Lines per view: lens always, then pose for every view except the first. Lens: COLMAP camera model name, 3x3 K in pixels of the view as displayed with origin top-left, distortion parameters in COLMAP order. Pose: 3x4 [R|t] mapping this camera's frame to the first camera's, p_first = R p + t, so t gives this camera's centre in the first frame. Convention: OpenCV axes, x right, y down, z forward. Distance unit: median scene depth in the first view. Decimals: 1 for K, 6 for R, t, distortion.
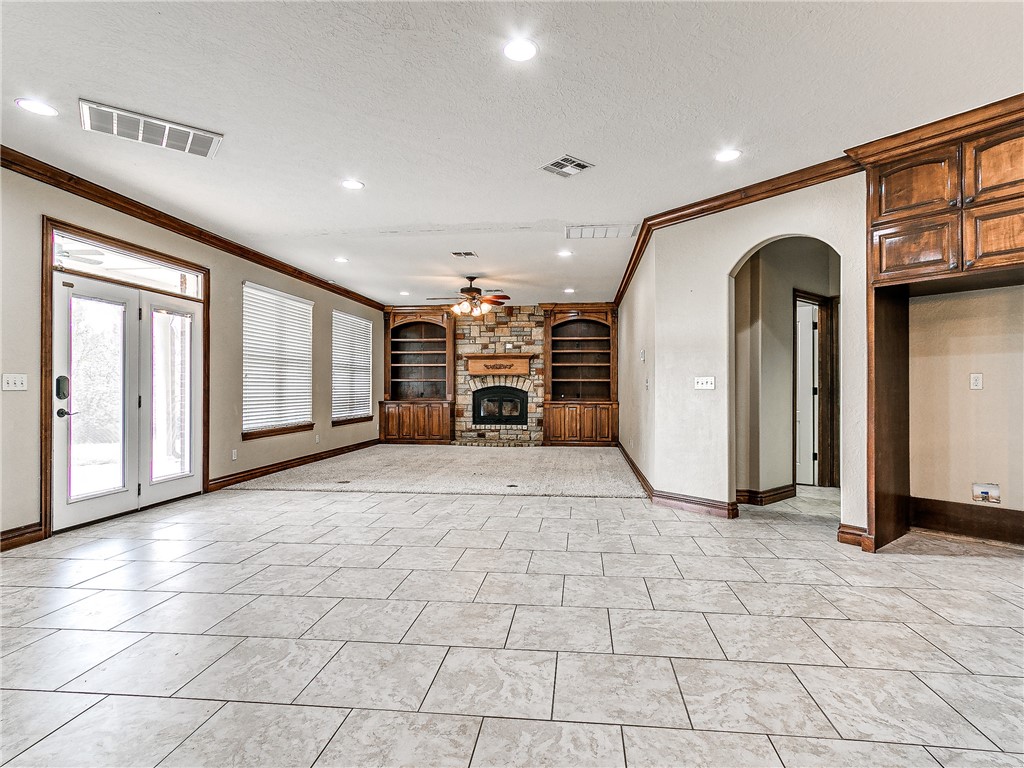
lens RADIAL K [[530.8, 0, 516.3], [0, 530.8, 384.7], [0, 0, 1]] dist [0.013311, 0.000173]
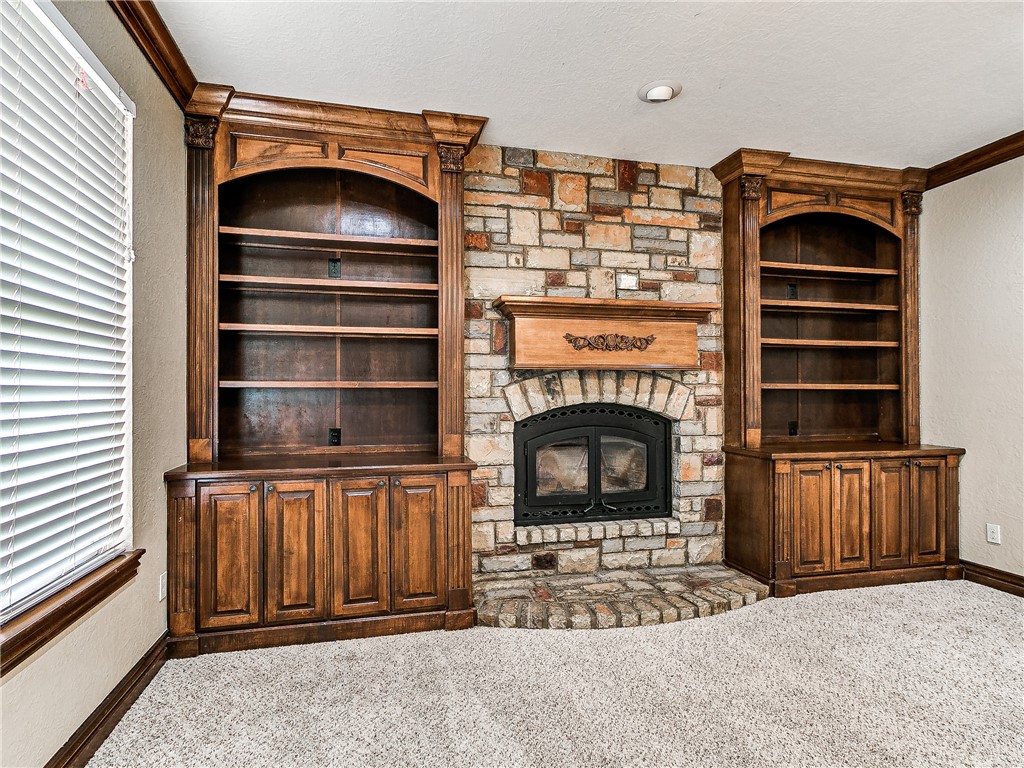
lens RADIAL K [[530.8, 0, 506.1], [0, 530.8, 386.4], [0, 0, 1]] dist [0.013311, 0.000173]
pose [[0.934633, 0.002210, 0.355607, -0.200640], [-0.002141, 0.999998, -0.000586, -0.007593], [-0.355608, -0.000214, 0.934635, 0.720851]]
